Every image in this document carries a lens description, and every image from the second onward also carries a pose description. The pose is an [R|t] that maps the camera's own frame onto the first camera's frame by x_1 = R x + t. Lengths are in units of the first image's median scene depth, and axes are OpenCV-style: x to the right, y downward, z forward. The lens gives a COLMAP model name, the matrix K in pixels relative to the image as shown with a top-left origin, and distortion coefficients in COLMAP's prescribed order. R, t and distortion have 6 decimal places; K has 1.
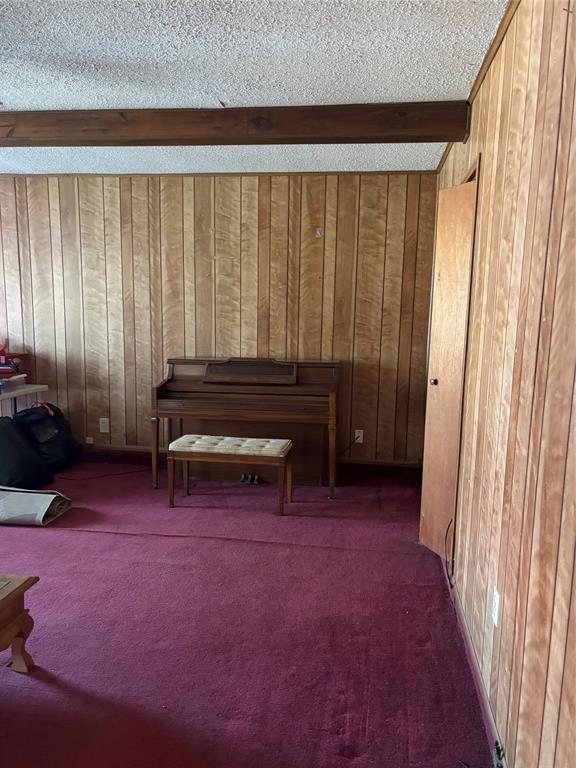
lens RADIAL K [[576.5, 0, 289.0], [0, 576.5, 390.3], [0, 0, 1]] dist [0.022961, -0.027253]
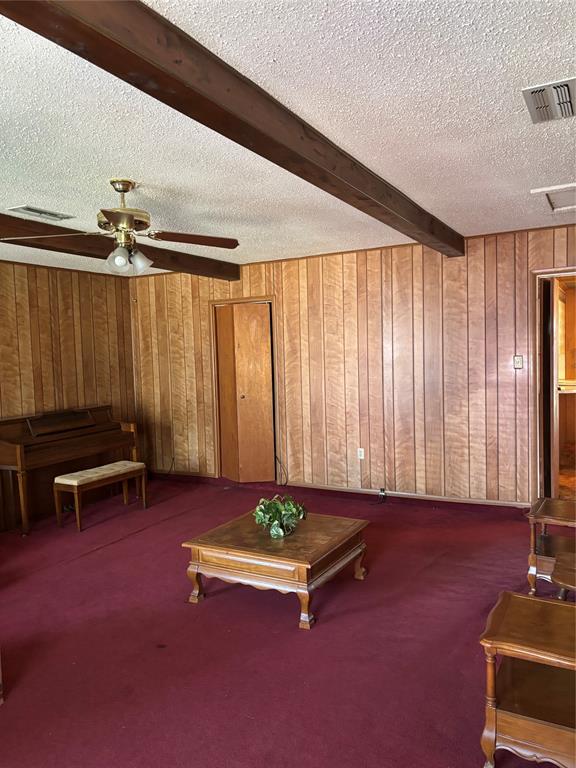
lens RADIAL K [[576.5, 0, 290.3], [0, 576.5, 381.8], [0, 0, 1]] dist [0.022961, -0.027253]
pose [[0.348289, -0.083664, 0.933646, -1.021374], [0.175159, 0.984275, 0.022860, -0.055830], [-0.920877, 0.155575, 0.357467, 0.076192]]
